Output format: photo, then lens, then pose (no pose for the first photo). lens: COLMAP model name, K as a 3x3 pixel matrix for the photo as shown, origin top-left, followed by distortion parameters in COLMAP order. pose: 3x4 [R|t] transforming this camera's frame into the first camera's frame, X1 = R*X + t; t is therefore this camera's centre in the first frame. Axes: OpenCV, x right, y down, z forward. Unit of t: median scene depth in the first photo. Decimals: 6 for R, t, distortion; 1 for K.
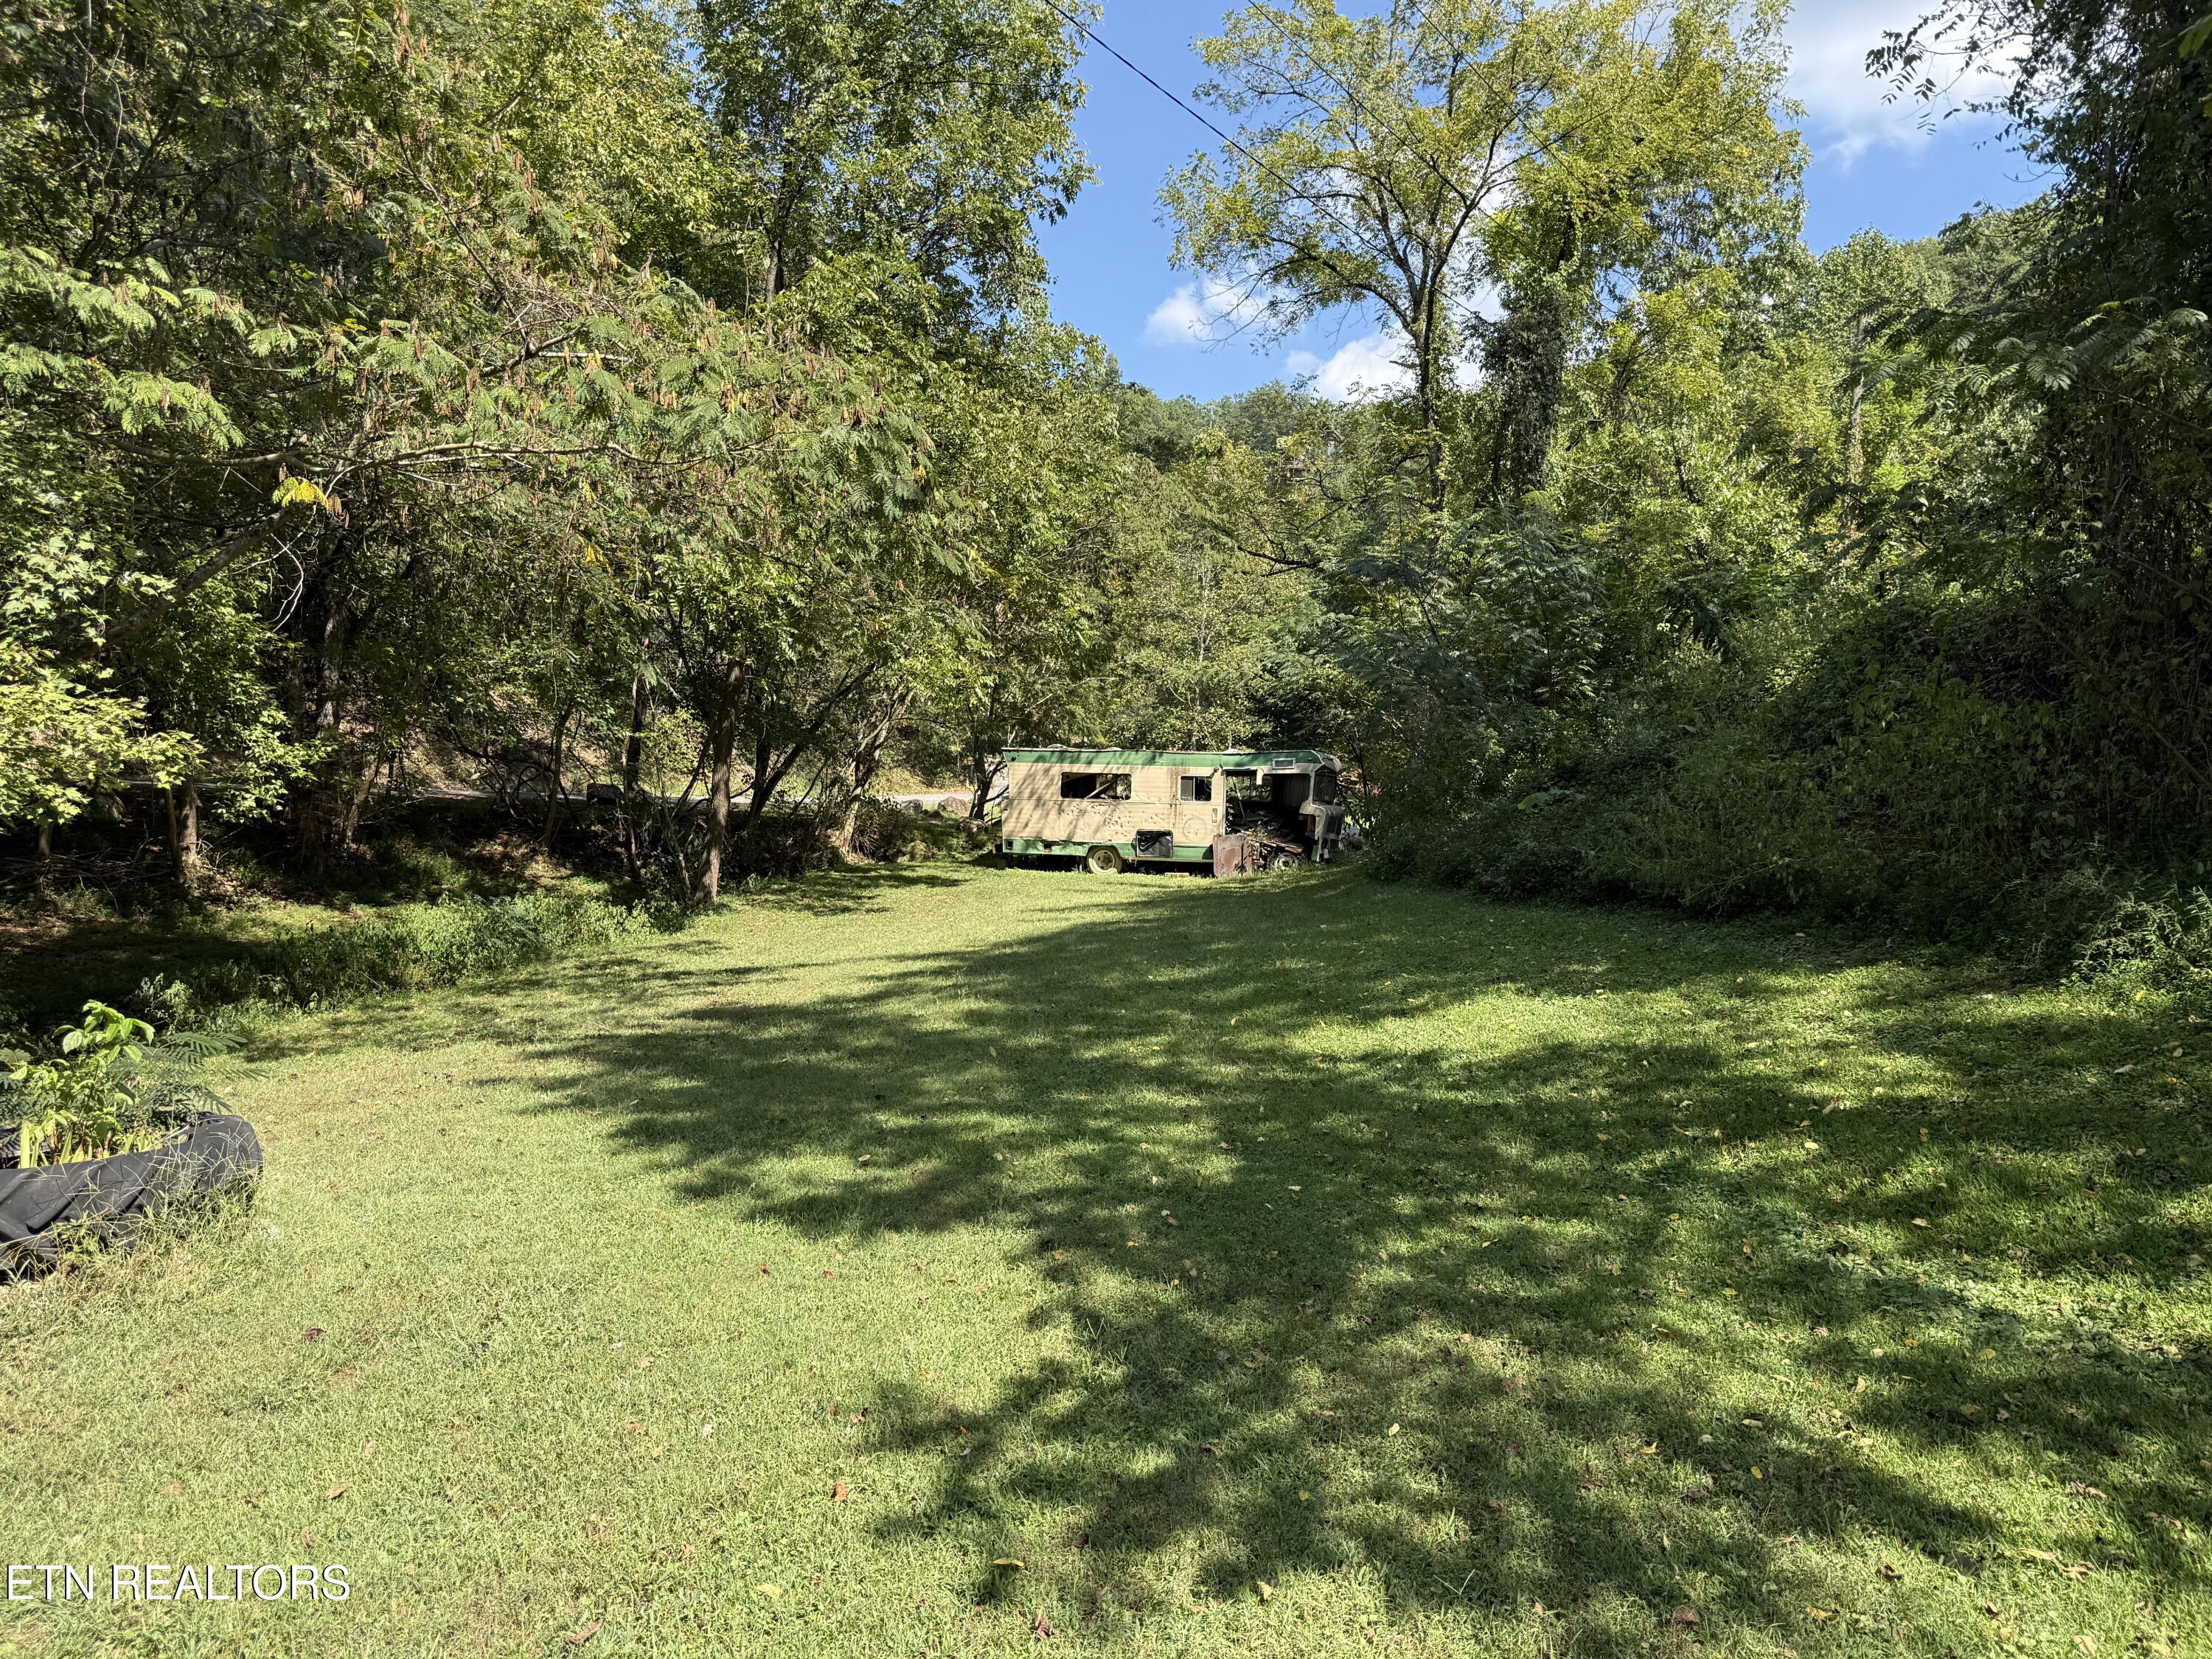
lens RADIAL K [[1532.7, 0, 1127.2], [0, 1532.7, 844.3], [0, 0, 1]] dist [0.005104, -0.023843]
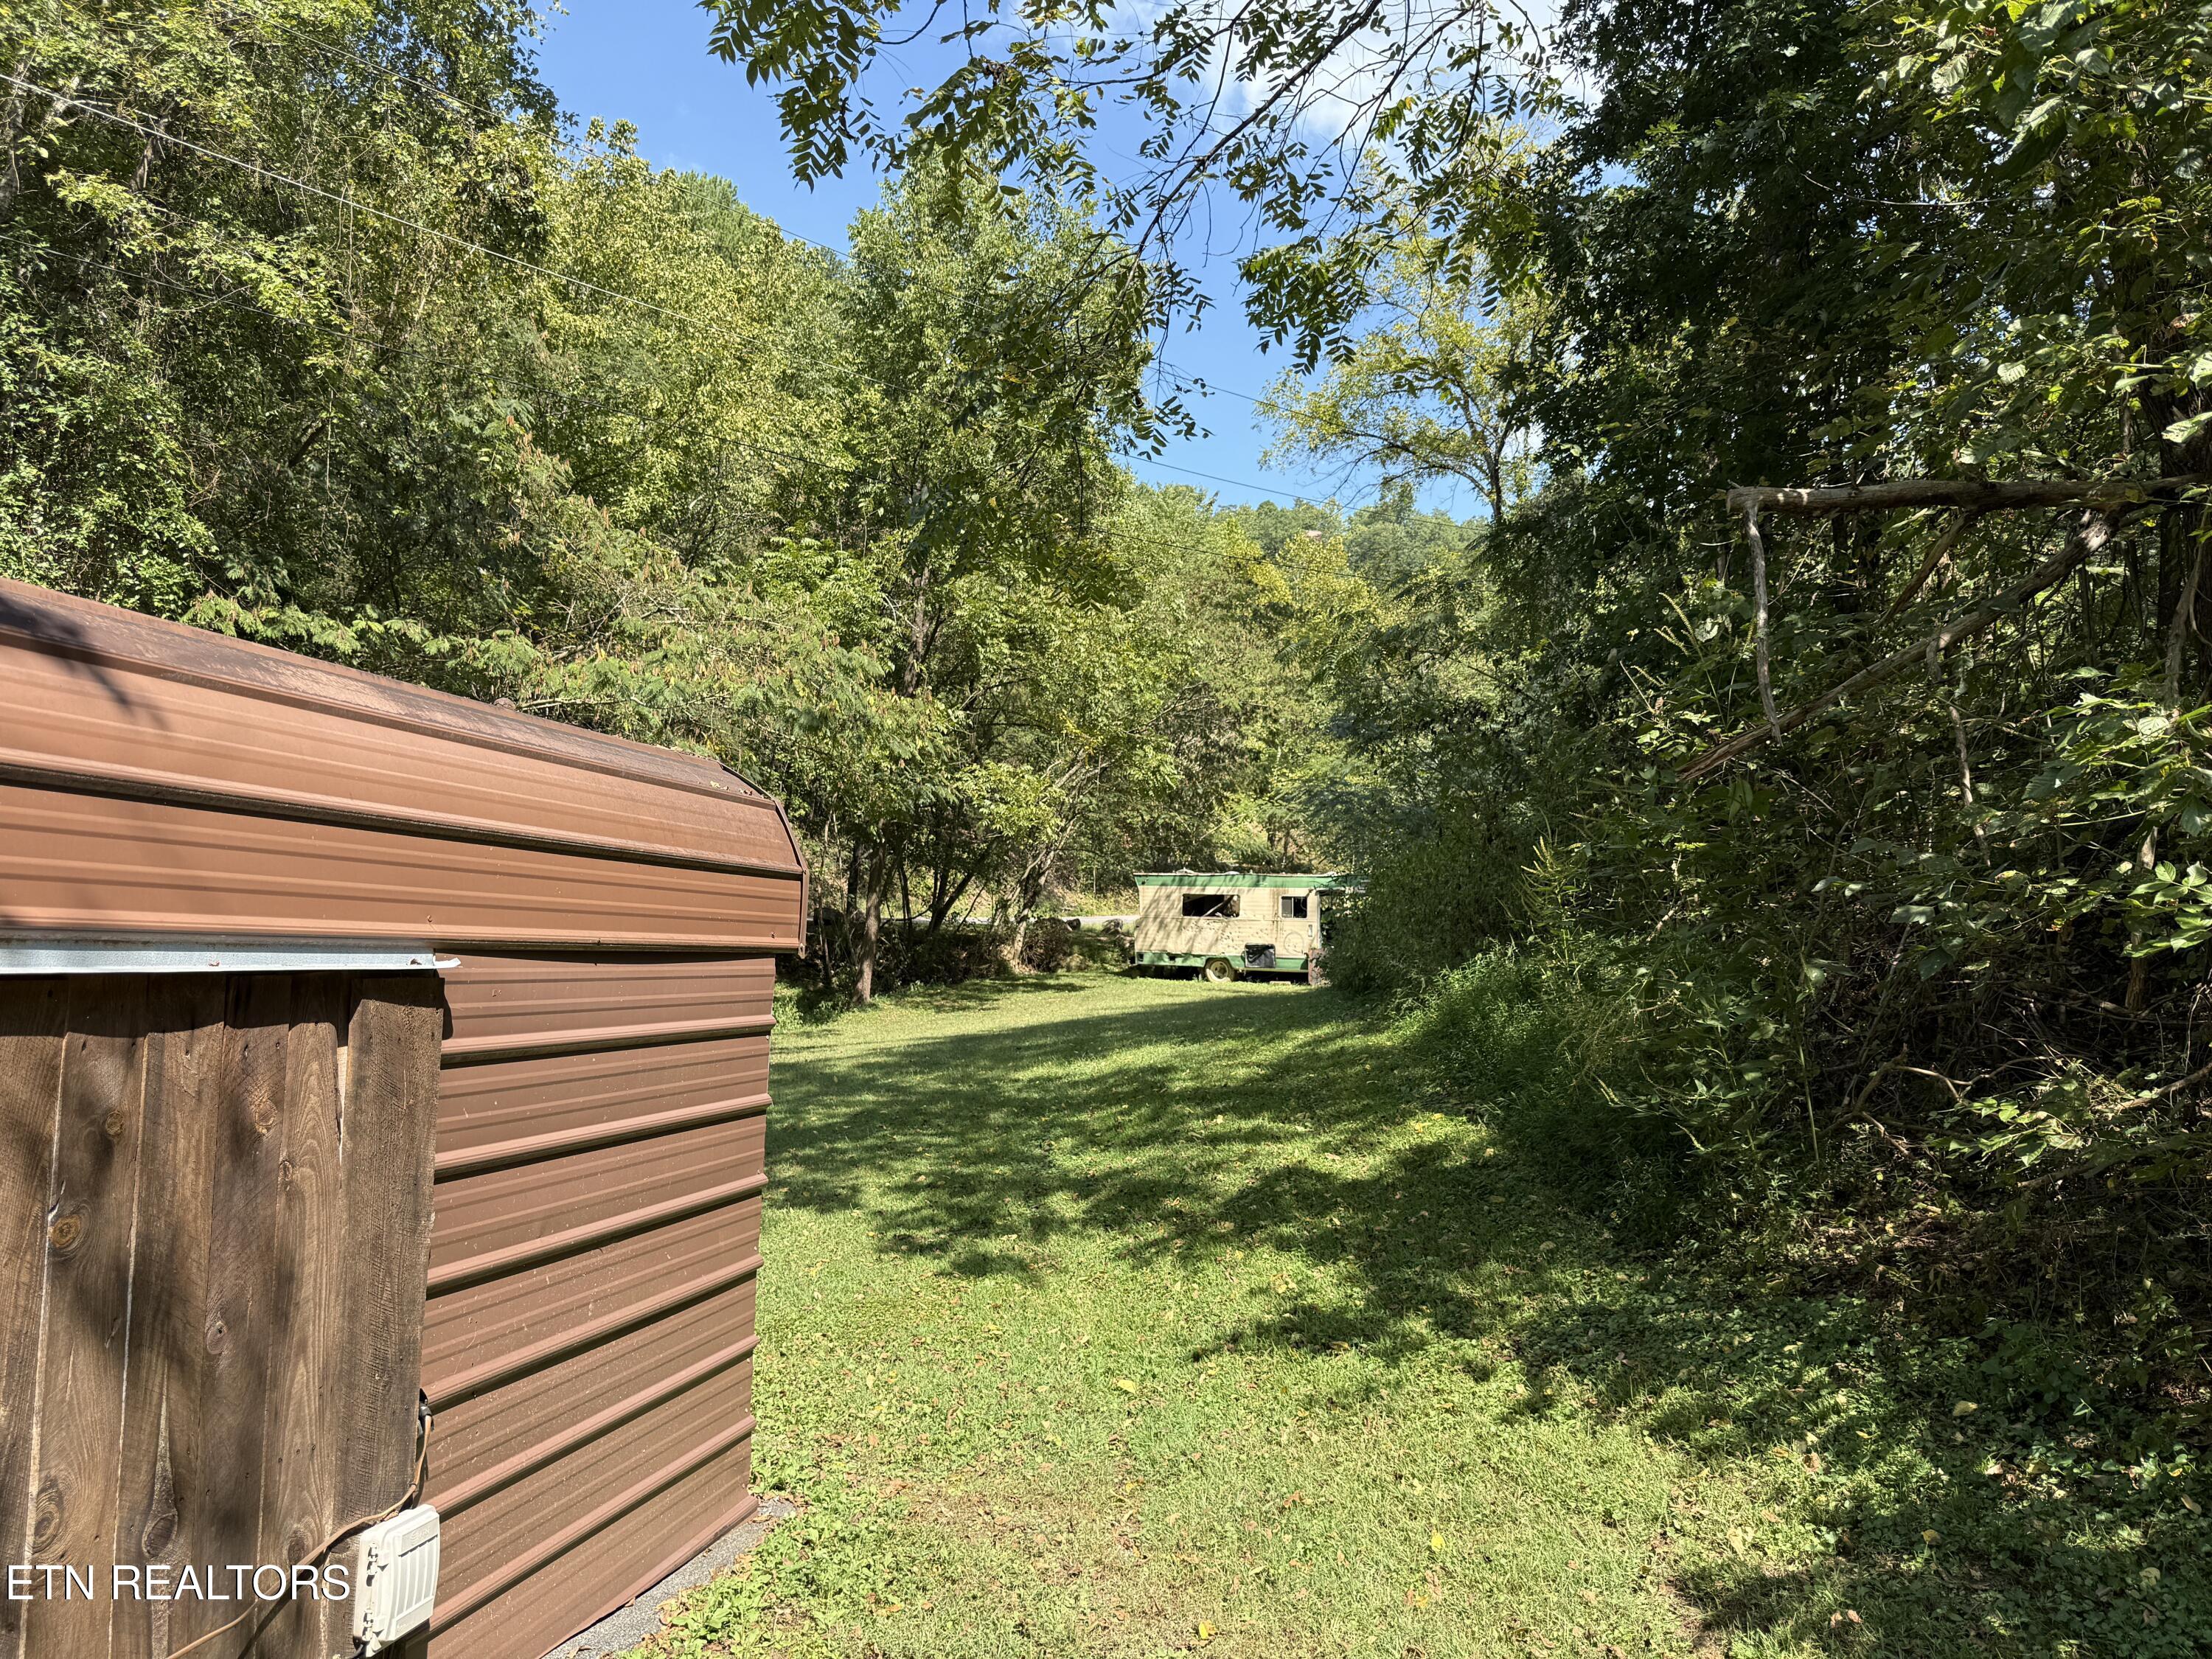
lens RADIAL K [[1532.7, 0, 1151.1], [0, 1532.7, 857.3], [0, 0, 1]] dist [0.005104, -0.023843]
pose [[0.979952, -0.016083, -0.198582, 0.166209], [0.002454, 0.997635, -0.068688, 0.004706], [0.199217, 0.066824, 0.977674, -0.143749]]
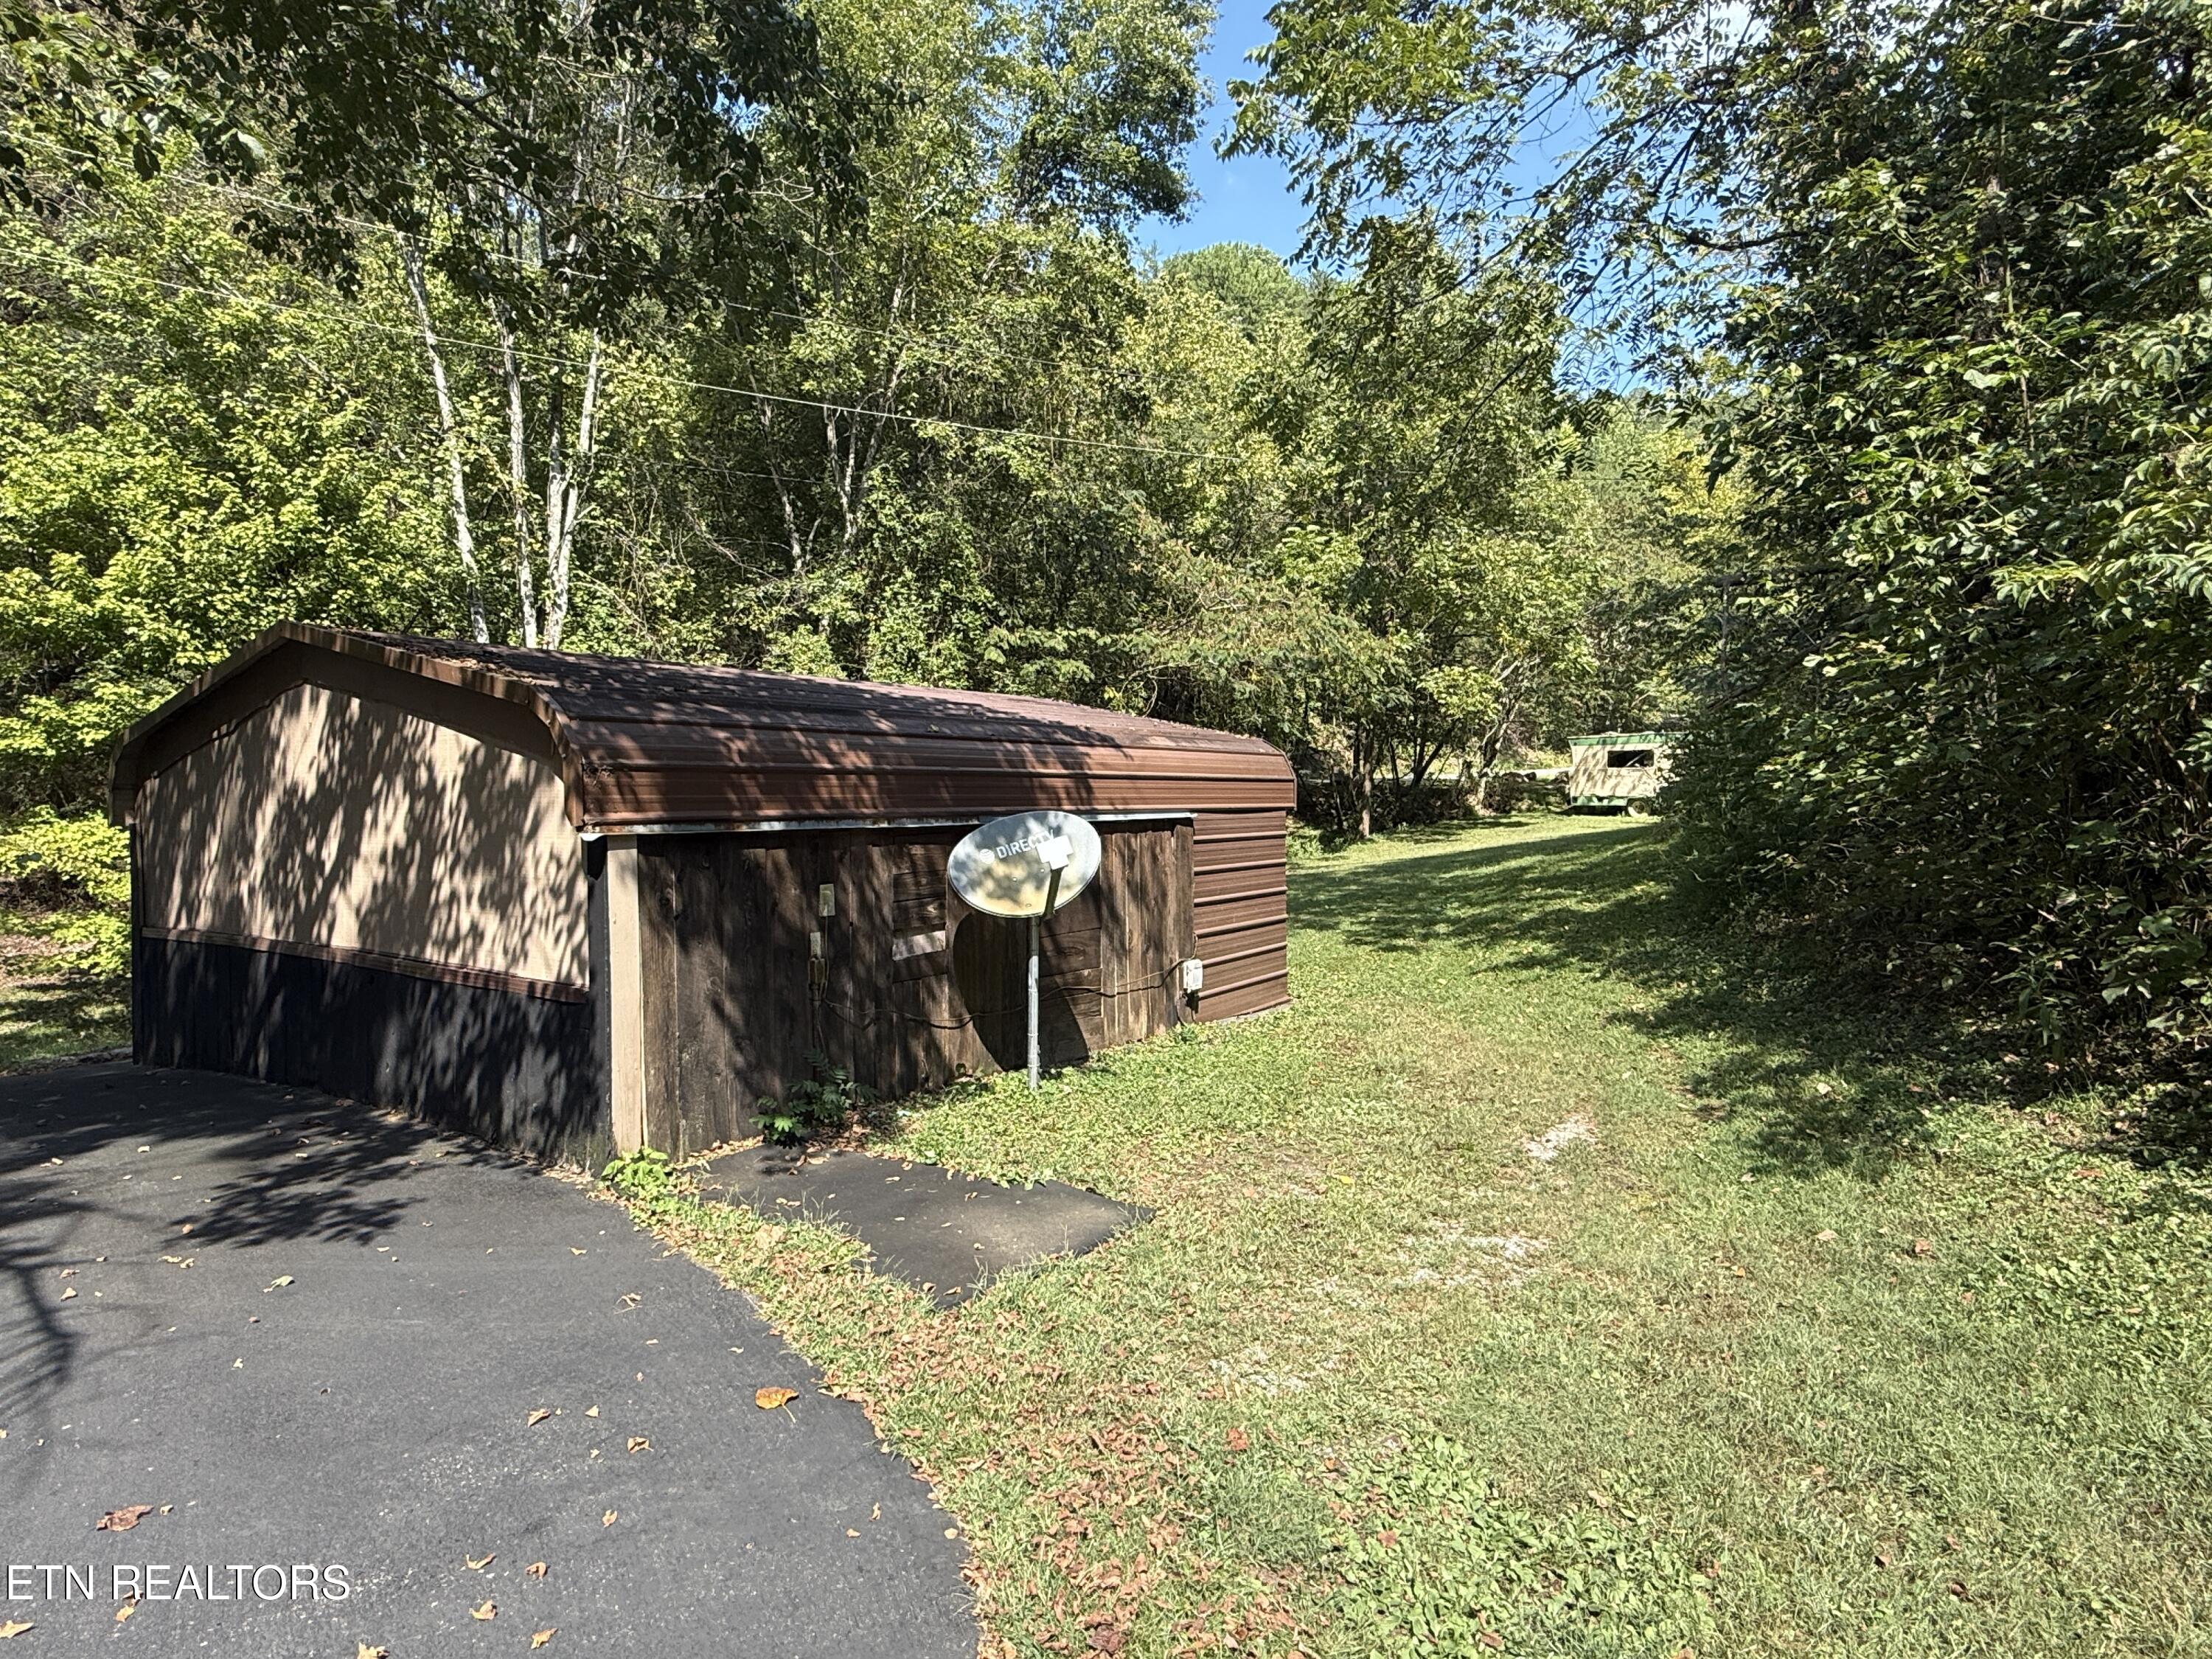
lens RADIAL K [[1237.2, 0, 1102.2], [0, 1237.2, 836.3], [0, 0, 1]] dist [-0.000675, 0.007042]
pose [[0.820817, -0.021865, -0.570773, 0.247849], [0.034942, 0.999318, 0.011967, 0.005382], [0.570122, -0.029767, 0.821020, -0.302864]]
